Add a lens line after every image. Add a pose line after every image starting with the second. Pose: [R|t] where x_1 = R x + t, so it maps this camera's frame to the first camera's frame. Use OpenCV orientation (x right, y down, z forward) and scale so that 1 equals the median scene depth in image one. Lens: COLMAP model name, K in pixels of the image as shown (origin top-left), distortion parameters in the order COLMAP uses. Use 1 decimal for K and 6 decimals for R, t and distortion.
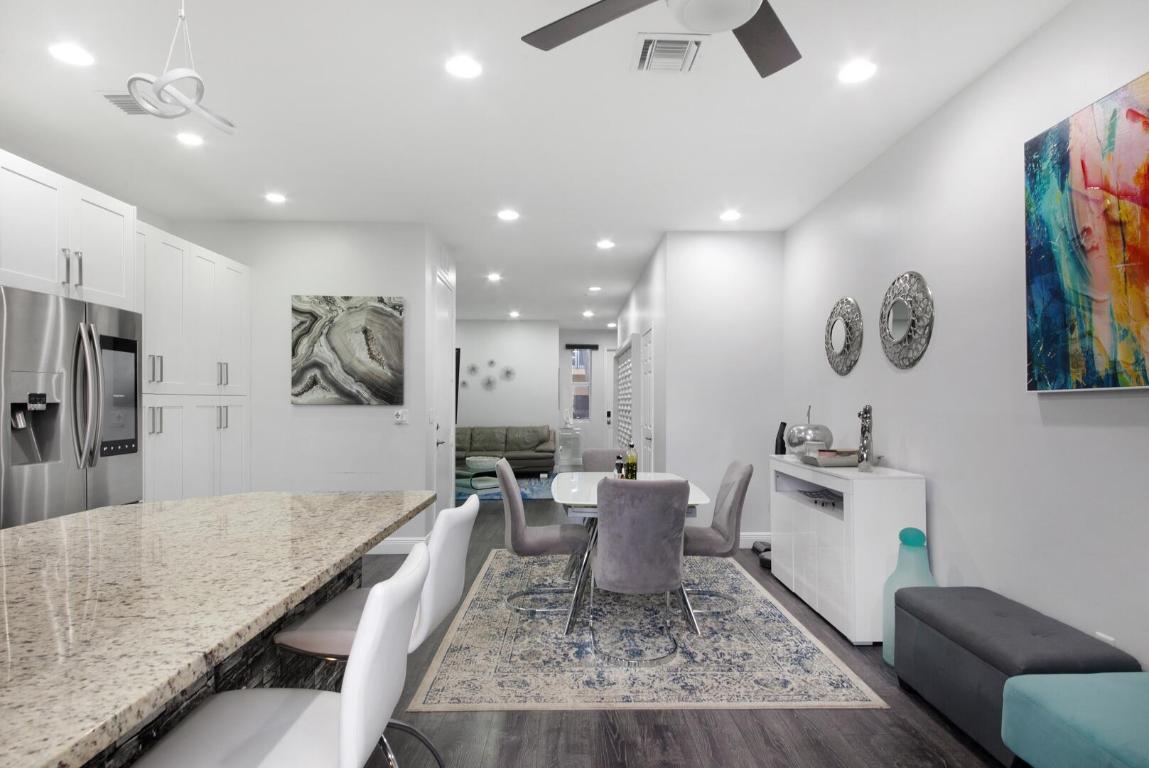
lens RADIAL K [[617.7, 0, 575.3], [0, 617.7, 401.0], [0, 0, 1]] dist [0.055140, -0.039337]
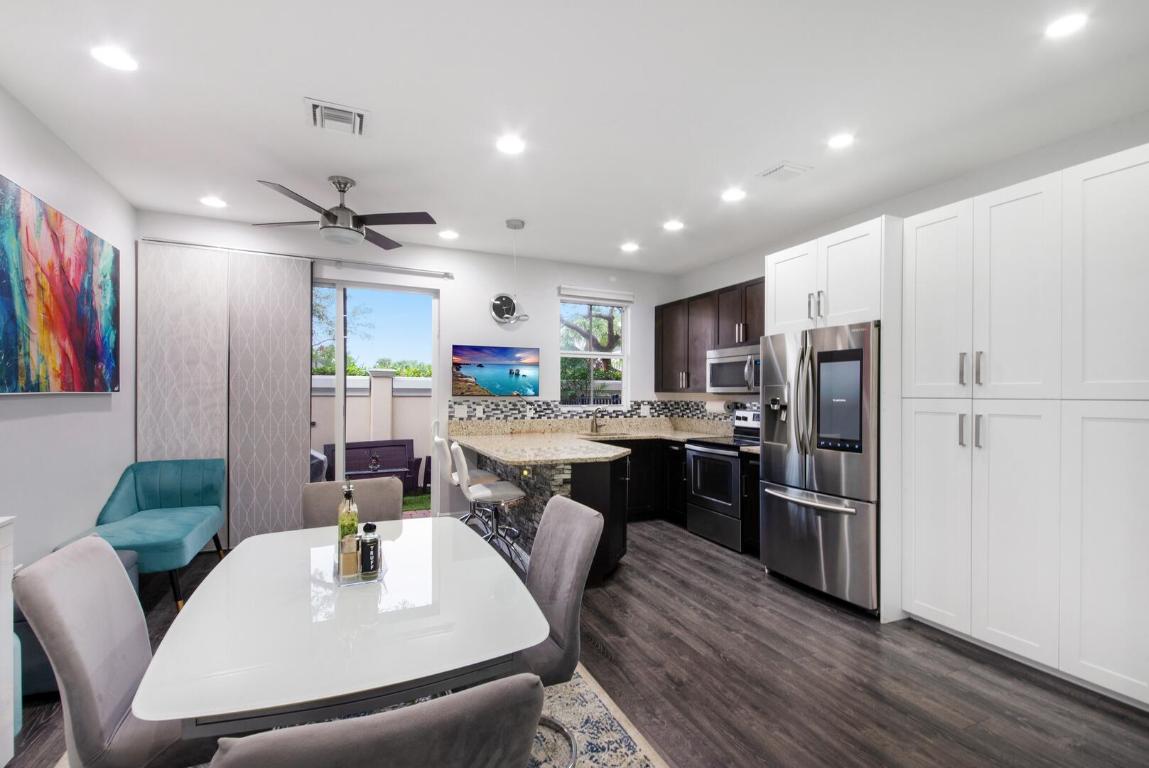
lens RADIAL K [[514.3, 0, 575.4], [0, 514.3, 391.4], [0, 0, 1]] dist [0.020720, -0.017851]
pose [[-0.916488, -0.008535, -0.399970, 0.066710], [-0.005824, 0.999951, -0.007993, -0.008971], [0.400019, -0.004997, -0.916493, 1.094178]]
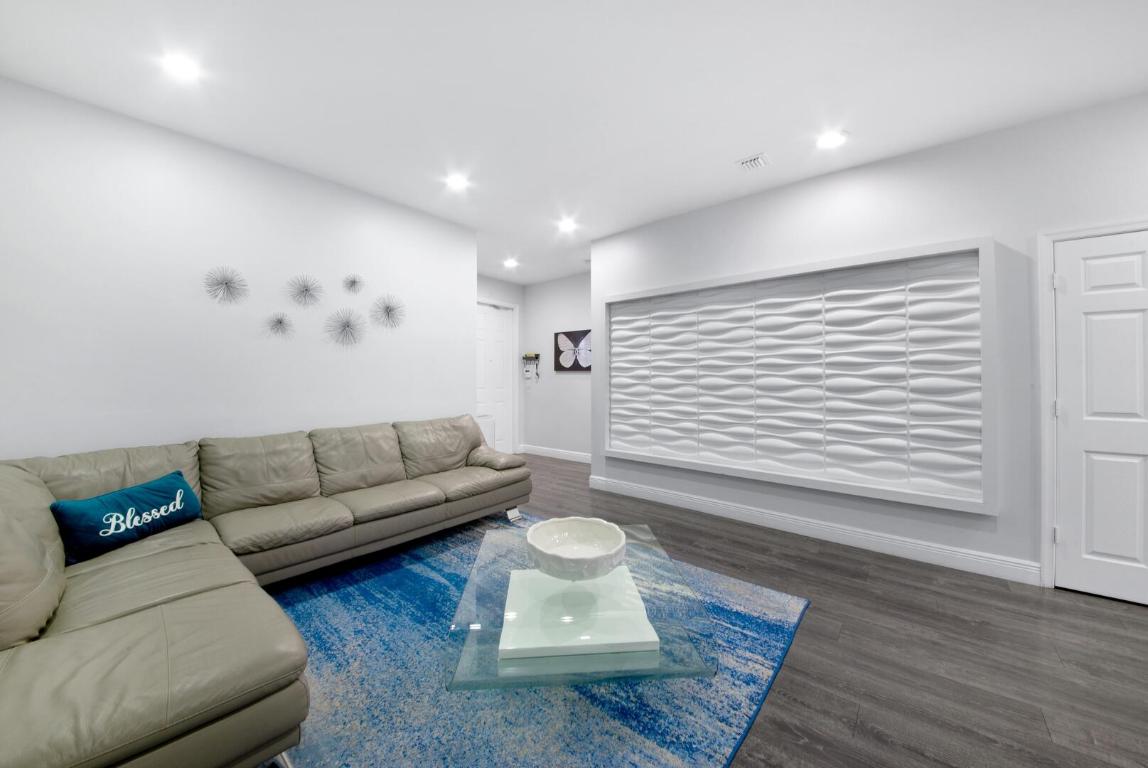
lens RADIAL K [[409.1, 0, 571.7], [0, 409.1, 378.8], [0, 0, 1]] dist [-0.011823, -0.000153]
pose [[0.676372, -0.004022, 0.736550, -0.542792], [0.003466, 0.999991, 0.002277, 0.016785], [-0.736552, 0.001013, 0.676380, 1.512053]]
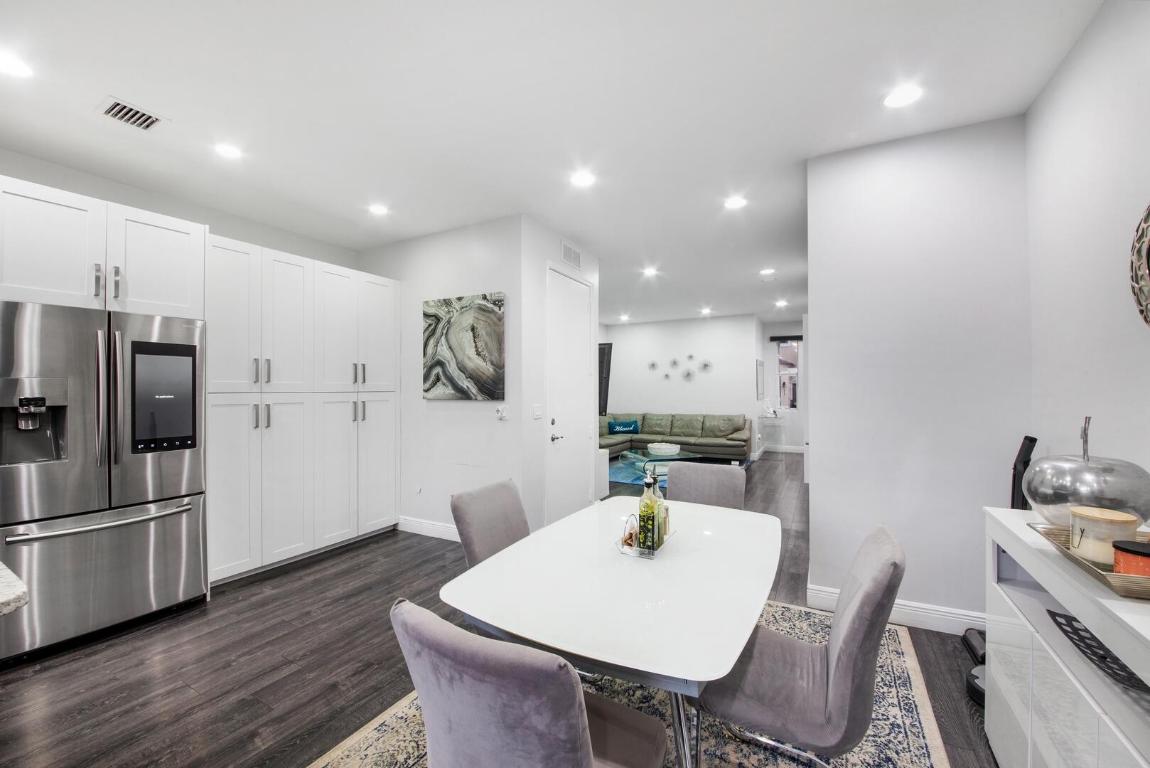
lens RADIAL K [[442.3, 0, 576.7], [0, 442.3, 385.6], [0, 0, 1]] dist [0.016673, -0.015658]
pose [[0.870706, -0.006470, -0.491762, 0.174002], [0.003949, 0.999973, -0.006165, -0.012945], [0.491788, 0.003426, 0.870708, 0.445018]]
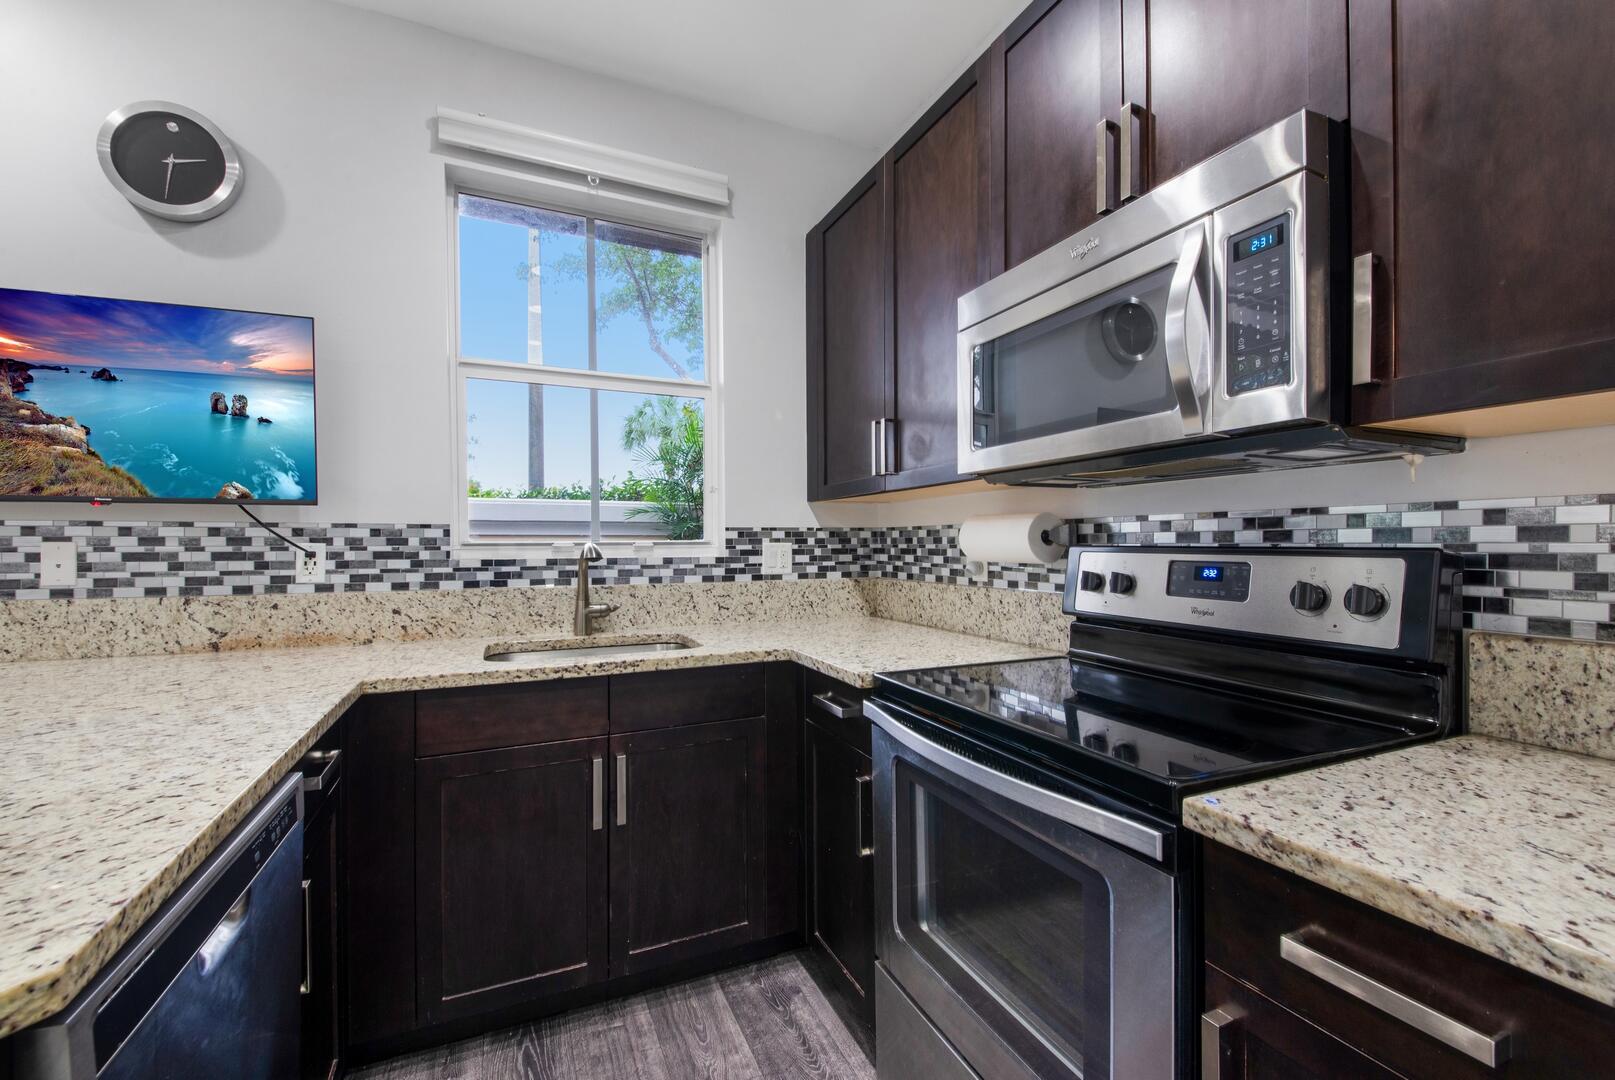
lens RADIAL K [[672.5, 0, 816.7], [0, 672.5, 540.3], [0, 0, 1]] dist [0.013444, -0.000079]
pose [[-0.912489, -0.000690, -0.409102, -0.375514], [0.003121, 0.999958, -0.008648, 0.015776], [0.409090, -0.009168, -0.912448, 0.541224]]
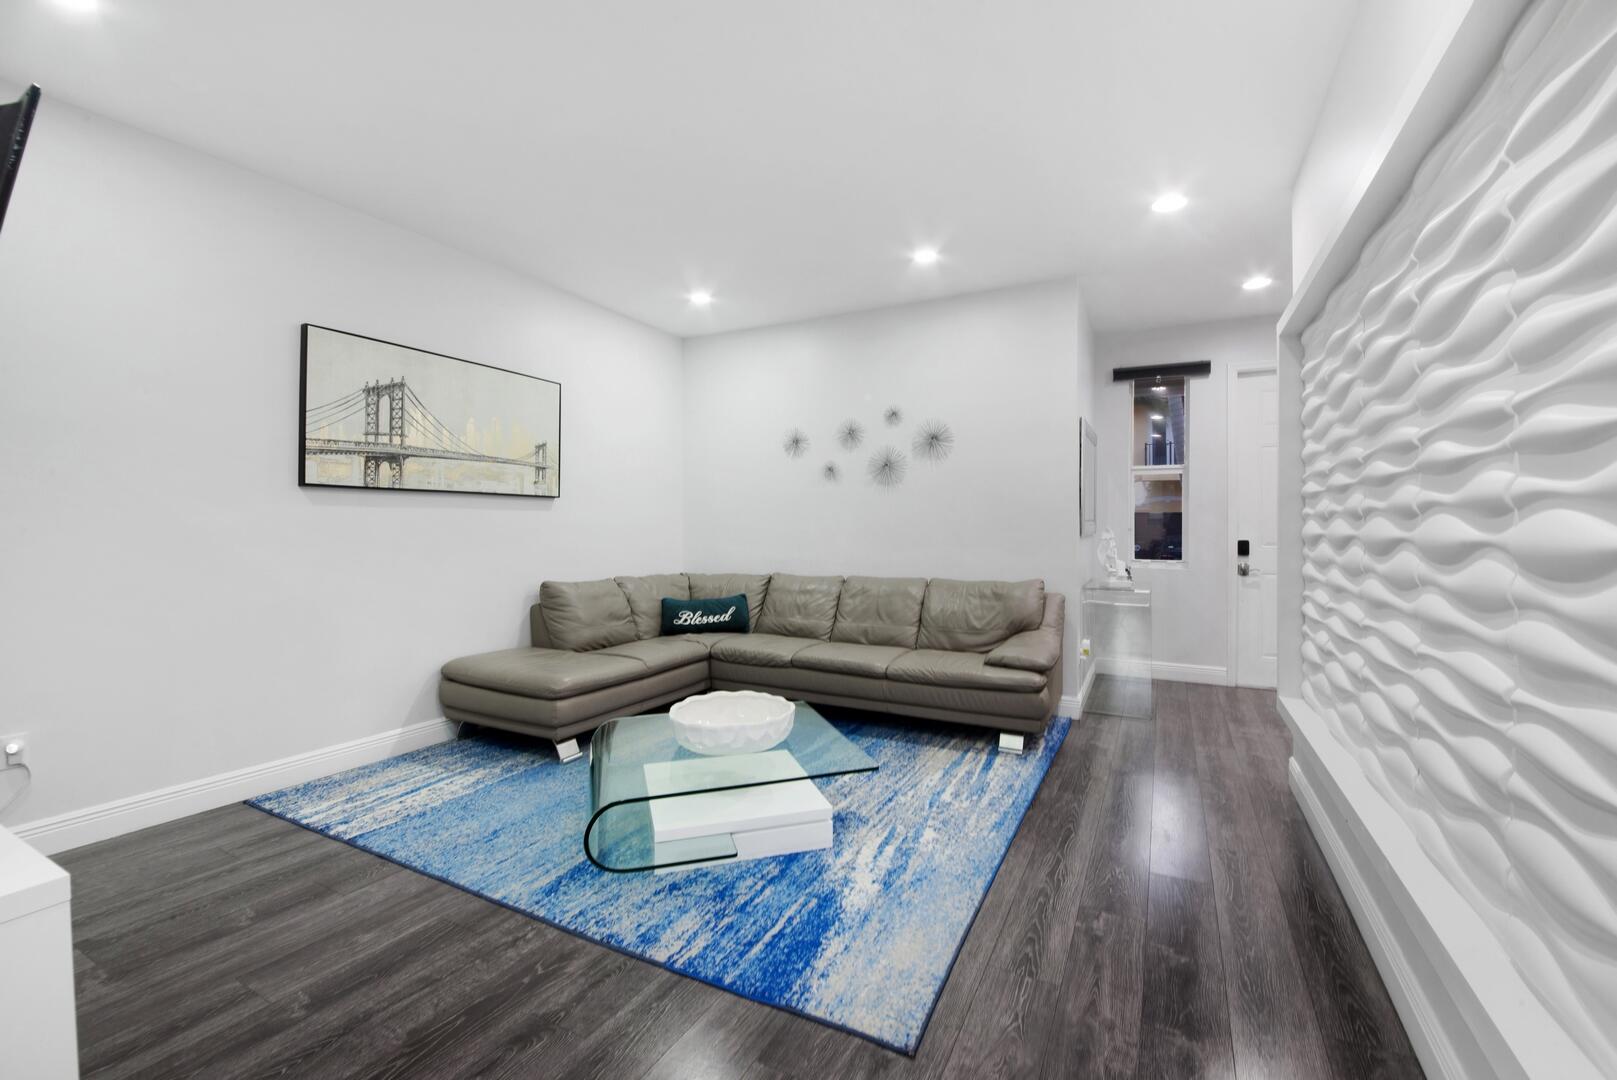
lens RADIAL K [[660.1, 0, 814.1], [0, 660.1, 528.4], [0, 0, 1]] dist [0.018738, -0.000222]
pose [[0.881309, 0.001904, -0.472537, 0.042555], [0.001844, 0.999970, 0.007468, 0.016185], [0.472537, -0.007453, 0.881279, 1.337292]]
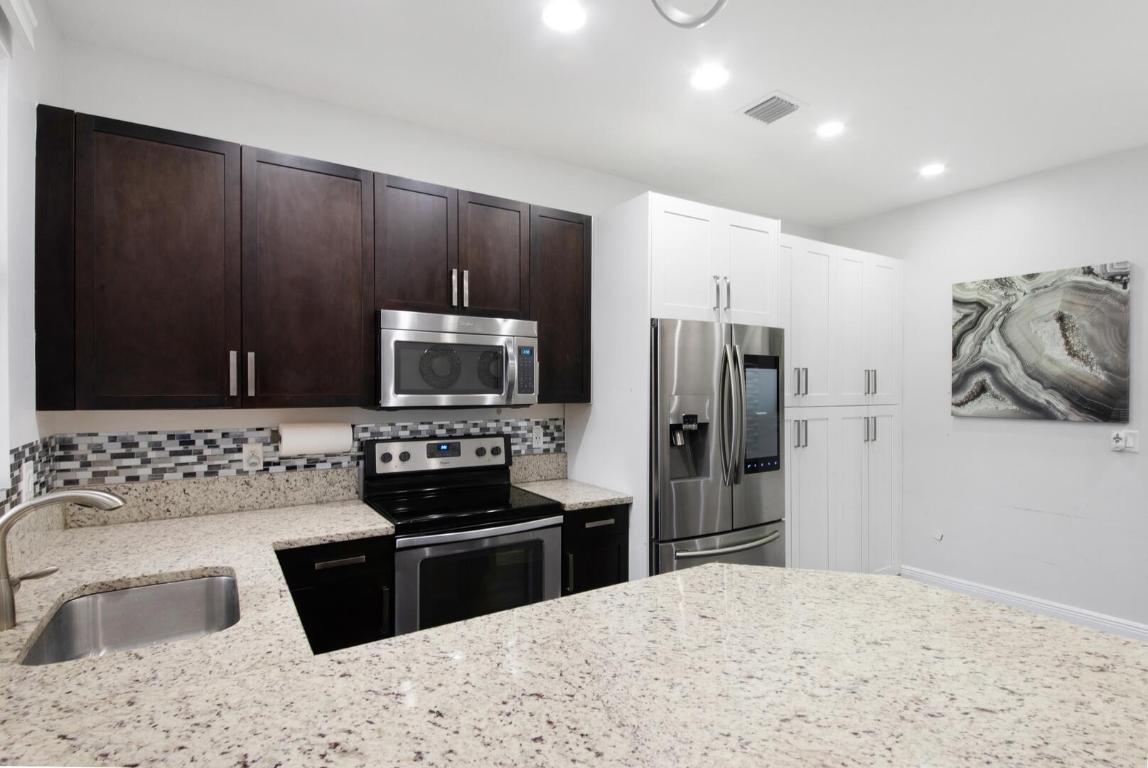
lens RADIAL K [[568.4, 0, 592.6], [0, 568.4, 389.1], [0, 0, 1]] dist [0.058549, -0.044250]
pose [[0.545030, 0.002008, -0.838414, -0.071261], [-0.000209, 0.999997, 0.002259, -0.031688], [0.838416, -0.001056, 0.545029, 0.180991]]
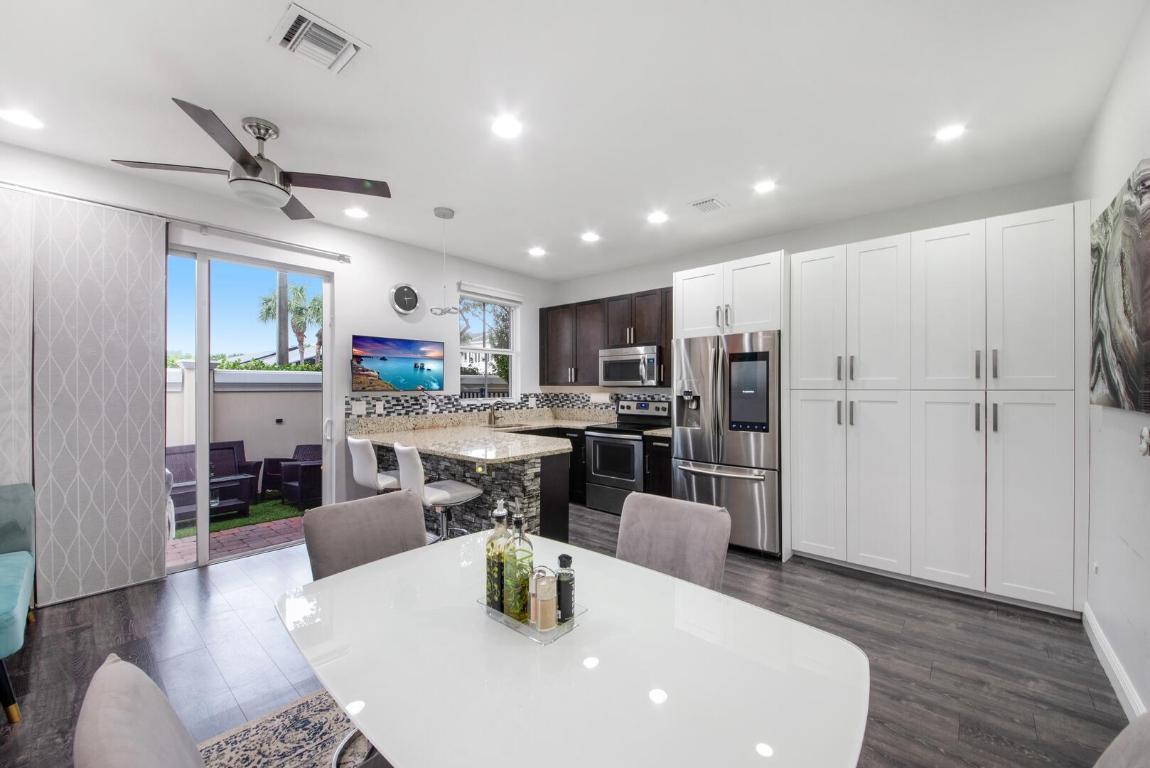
lens RADIAL K [[442.3, 0, 576.7], [0, 442.3, 385.6], [0, 0, 1]] dist [0.016673, -0.015658]
pose [[-0.665333, -0.002287, -0.746543, 0.206422], [0.002506, 0.999983, -0.005296, -0.011733], [0.746542, -0.005395, -0.665316, 0.905443]]
